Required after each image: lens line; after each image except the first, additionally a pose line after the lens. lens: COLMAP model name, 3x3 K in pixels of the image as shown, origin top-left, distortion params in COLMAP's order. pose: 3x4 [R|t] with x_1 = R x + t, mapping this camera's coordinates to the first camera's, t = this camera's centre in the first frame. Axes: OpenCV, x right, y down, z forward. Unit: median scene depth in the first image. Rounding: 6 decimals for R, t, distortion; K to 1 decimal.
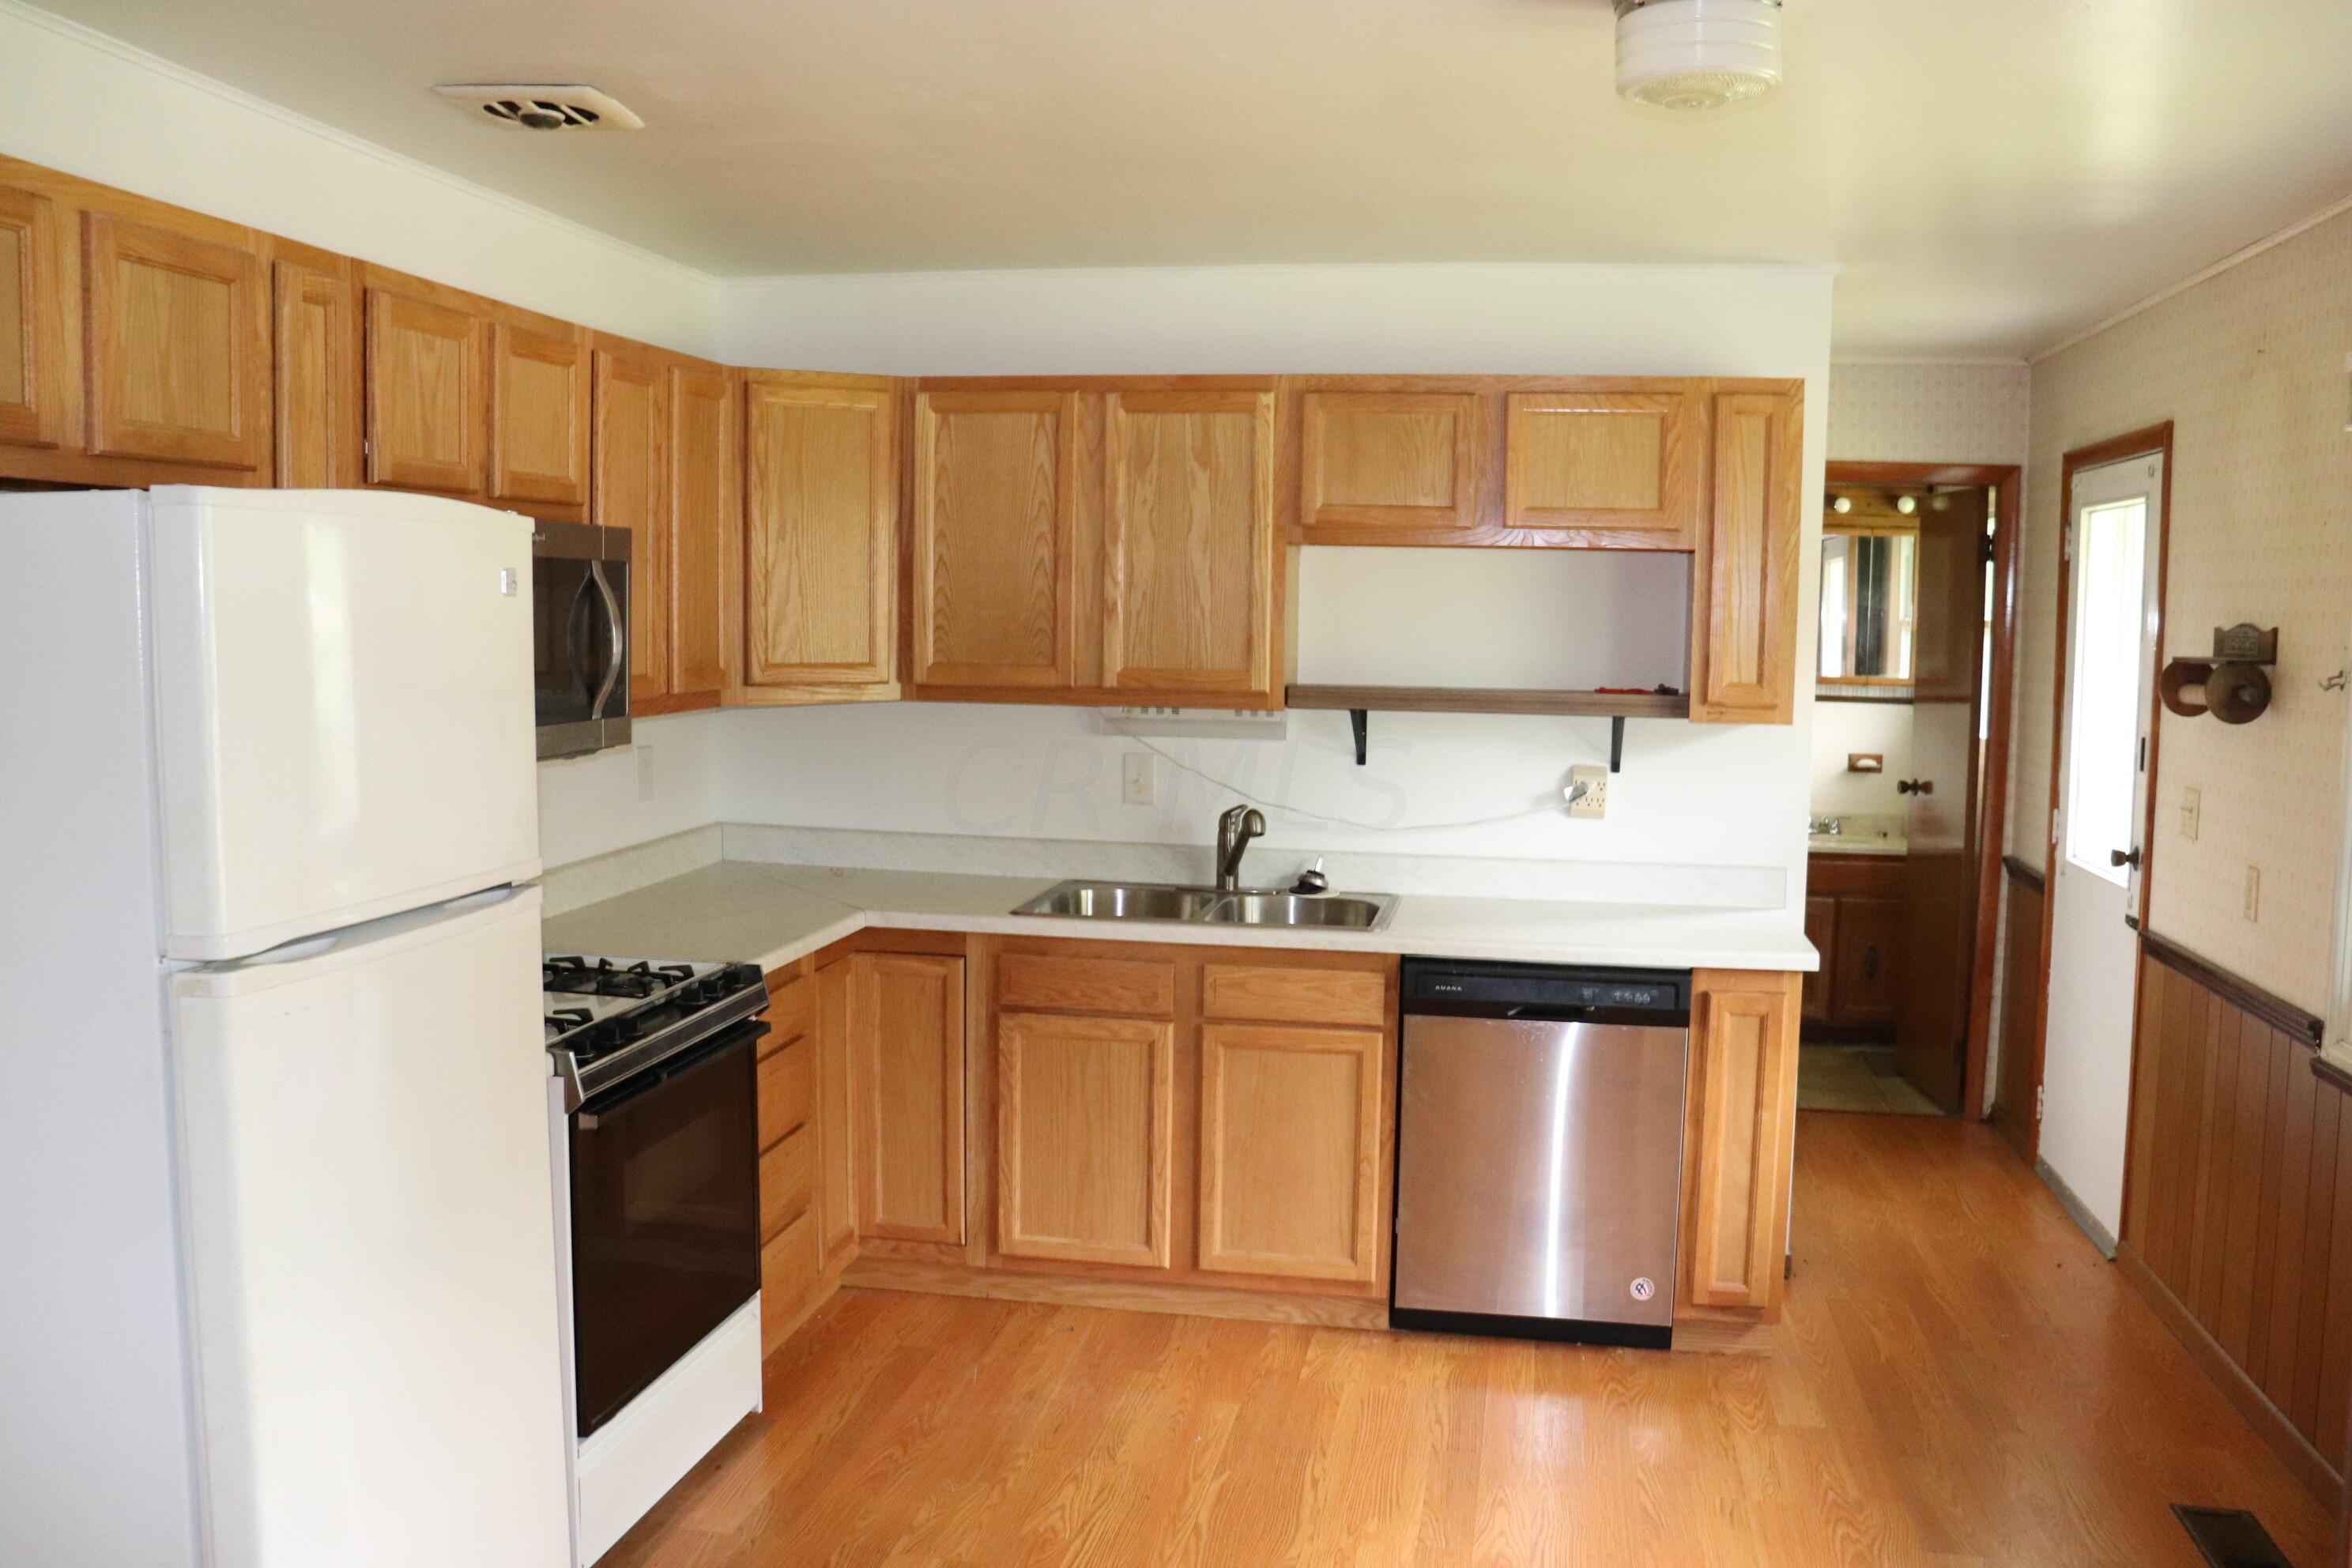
lens RADIAL K [[1970.4, 0, 1176.0], [0, 1970.4, 784.0], [0, 0, 1]] dist [-0.161045, 0.136625]
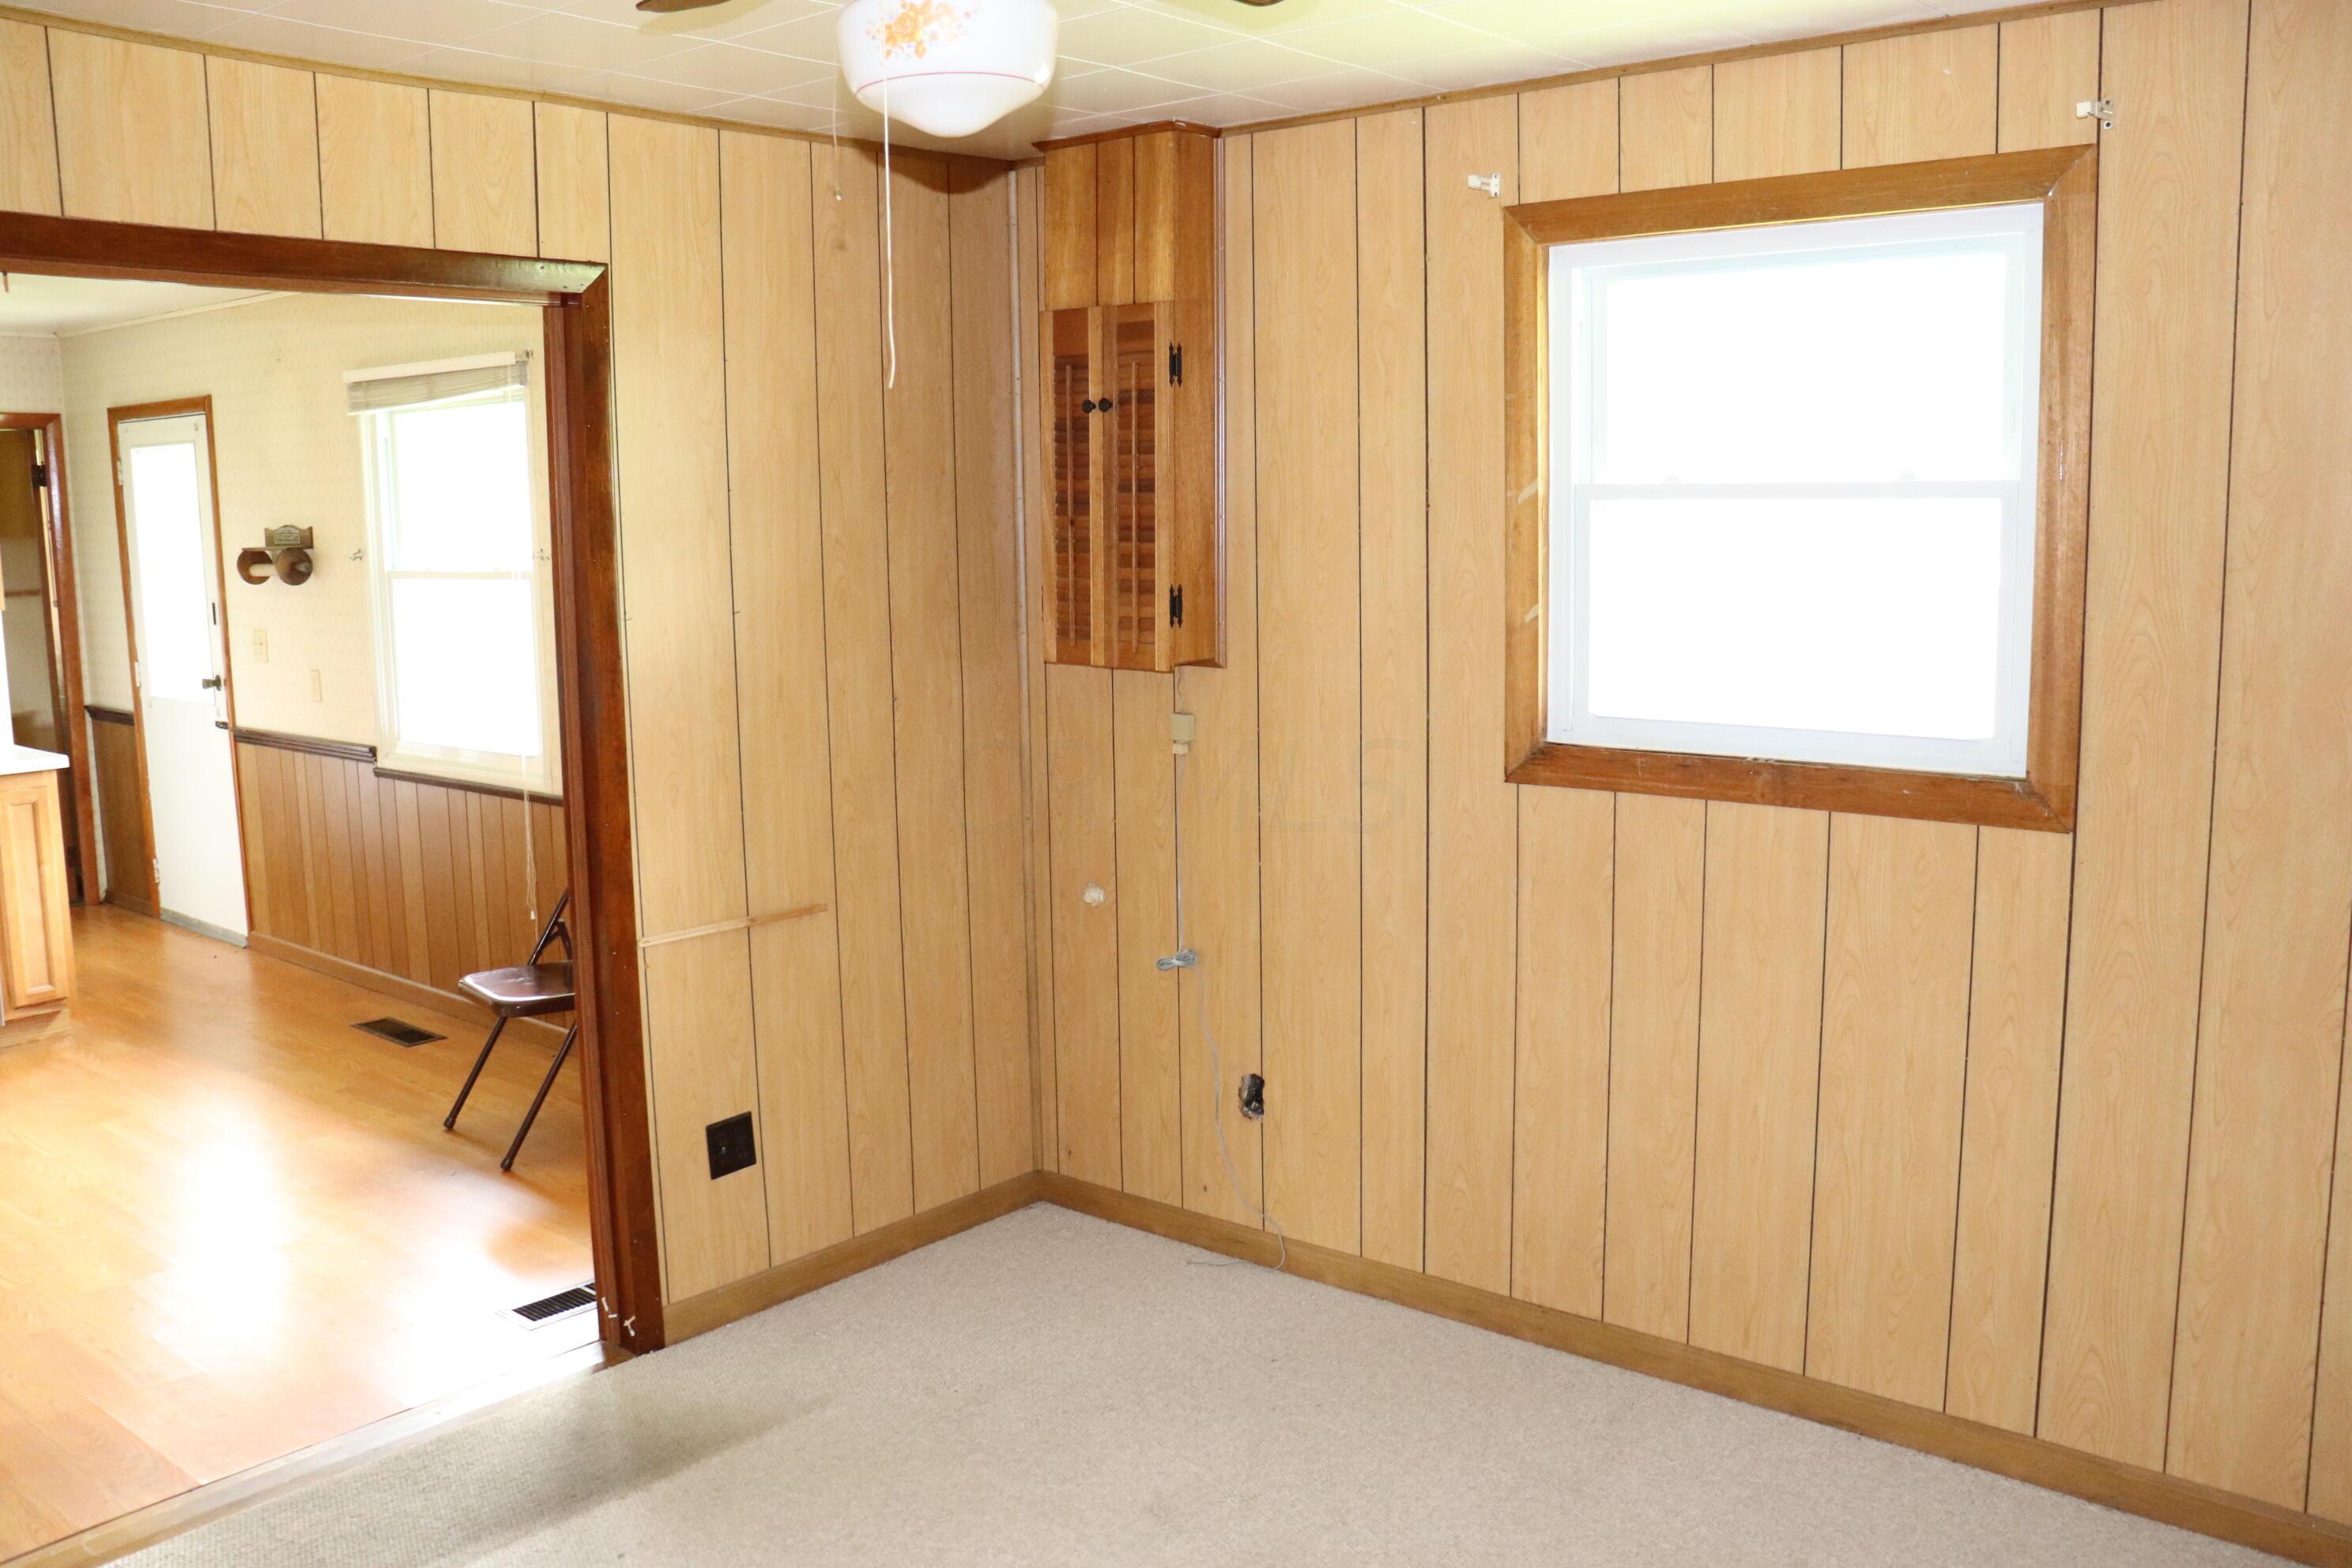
lens RADIAL K [[1970.4, 0, 1176.0], [0, 1970.4, 784.0], [0, 0, 1]] dist [-0.161045, 0.136625]
pose [[0.496714, -0.144775, 0.855754, -0.436507], [0.097572, 0.989054, 0.110692, 0.025390], [-0.862412, 0.028516, 0.505403, -0.429903]]
